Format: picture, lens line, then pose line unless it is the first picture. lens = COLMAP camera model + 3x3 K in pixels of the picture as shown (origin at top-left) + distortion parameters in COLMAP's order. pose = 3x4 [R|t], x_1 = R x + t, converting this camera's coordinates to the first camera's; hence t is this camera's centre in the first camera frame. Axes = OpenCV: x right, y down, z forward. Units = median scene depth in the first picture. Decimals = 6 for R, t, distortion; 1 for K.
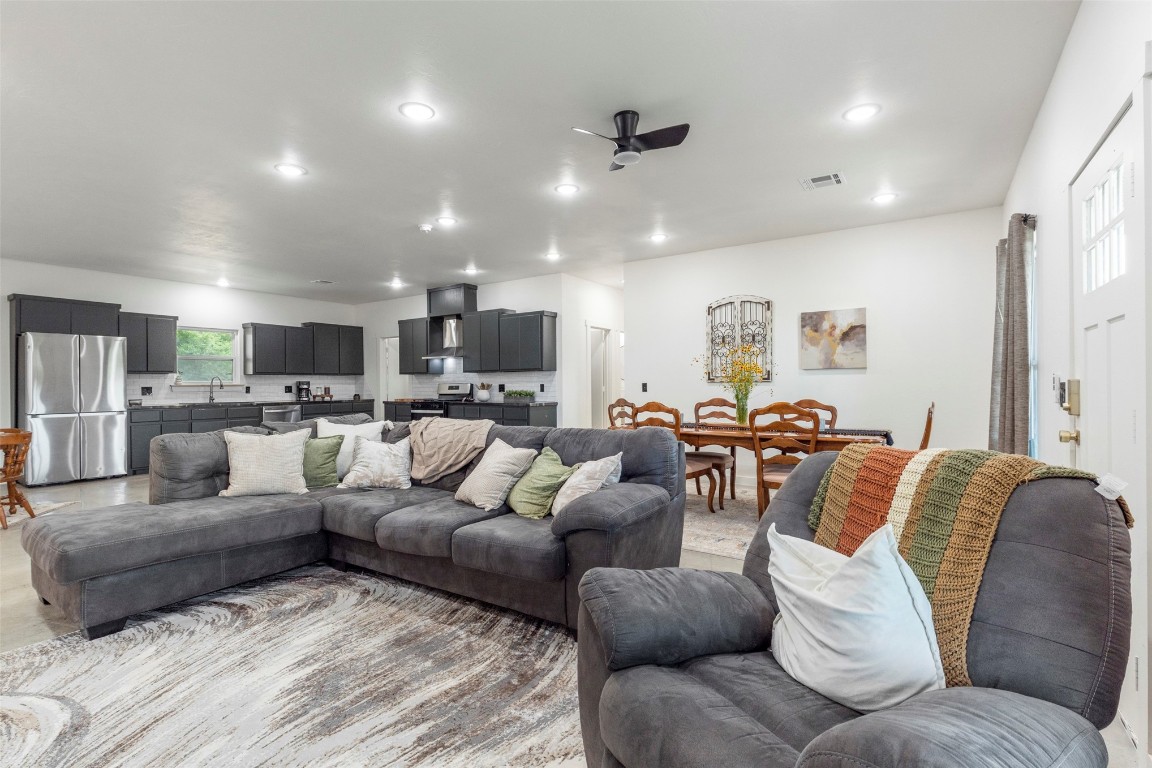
lens RADIAL K [[540.6, 0, 576.0], [0, 540.6, 384.0], [0, 0, 1]] dist [0.001394, 0.000147]
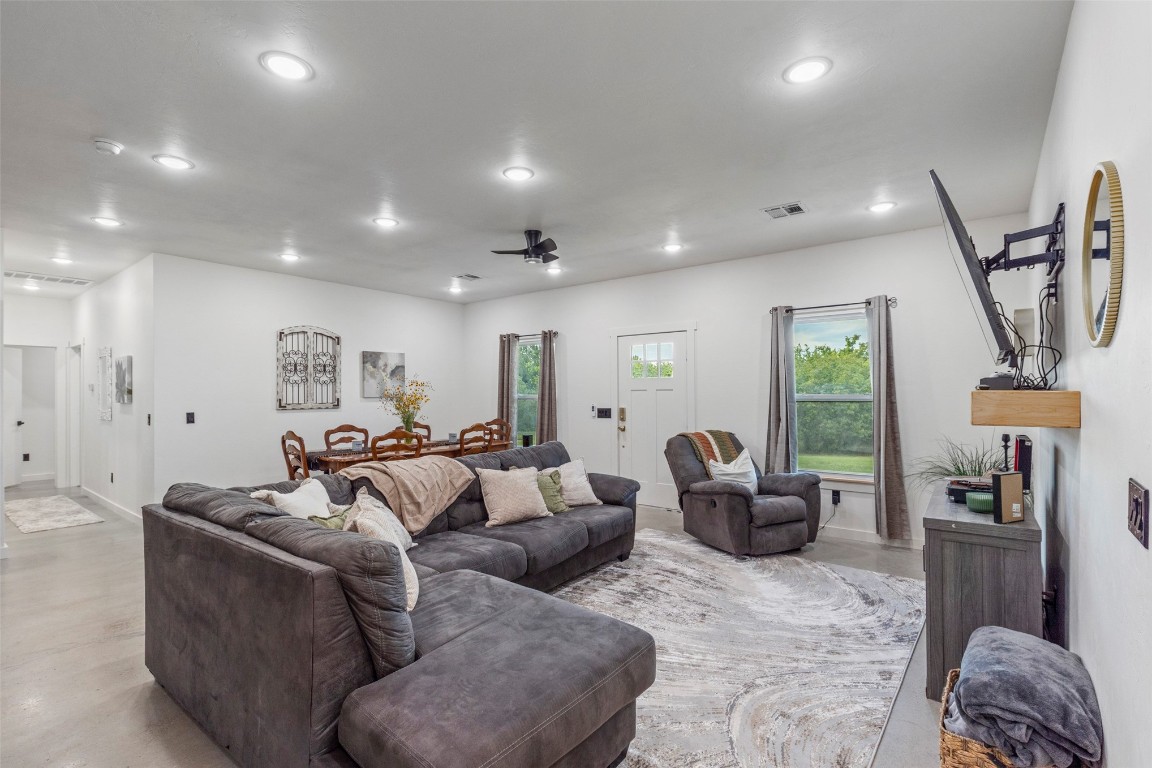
lens RADIAL K [[540.6, 0, 576.0], [0, 540.6, 384.0], [0, 0, 1]] dist [0.001394, 0.000147]
pose [[0.070701, 0.031034, 0.997015, -0.766040], [0.011918, 0.999418, -0.031954, -0.014098], [-0.997426, 0.014142, 0.070290, 0.458124]]
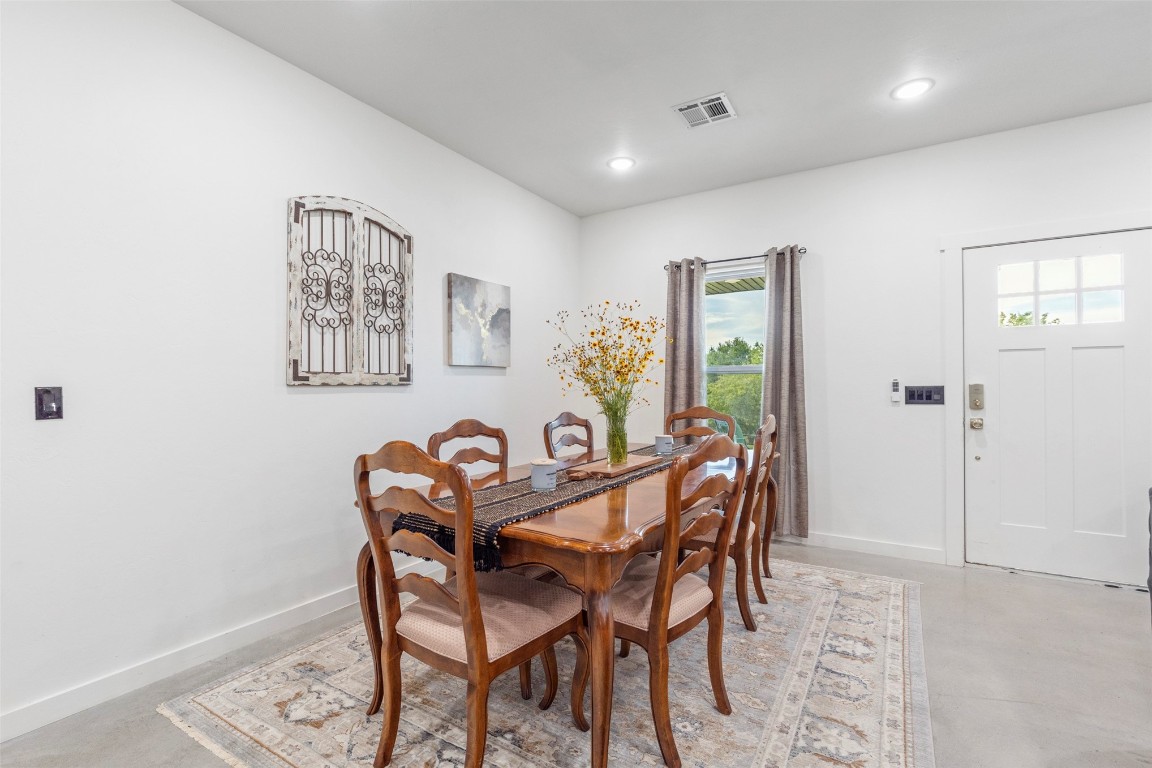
lens RADIAL K [[528.3, 0, 579.2], [0, 528.3, 379.4], [0, 0, 1]] dist [-0.000215, 0.000003]
pose [[-0.046560, 0.024887, 0.998605, -0.182183], [0.011146, 0.999640, -0.024393, 0.004534], [-0.998853, 0.009994, -0.046820, 0.909229]]
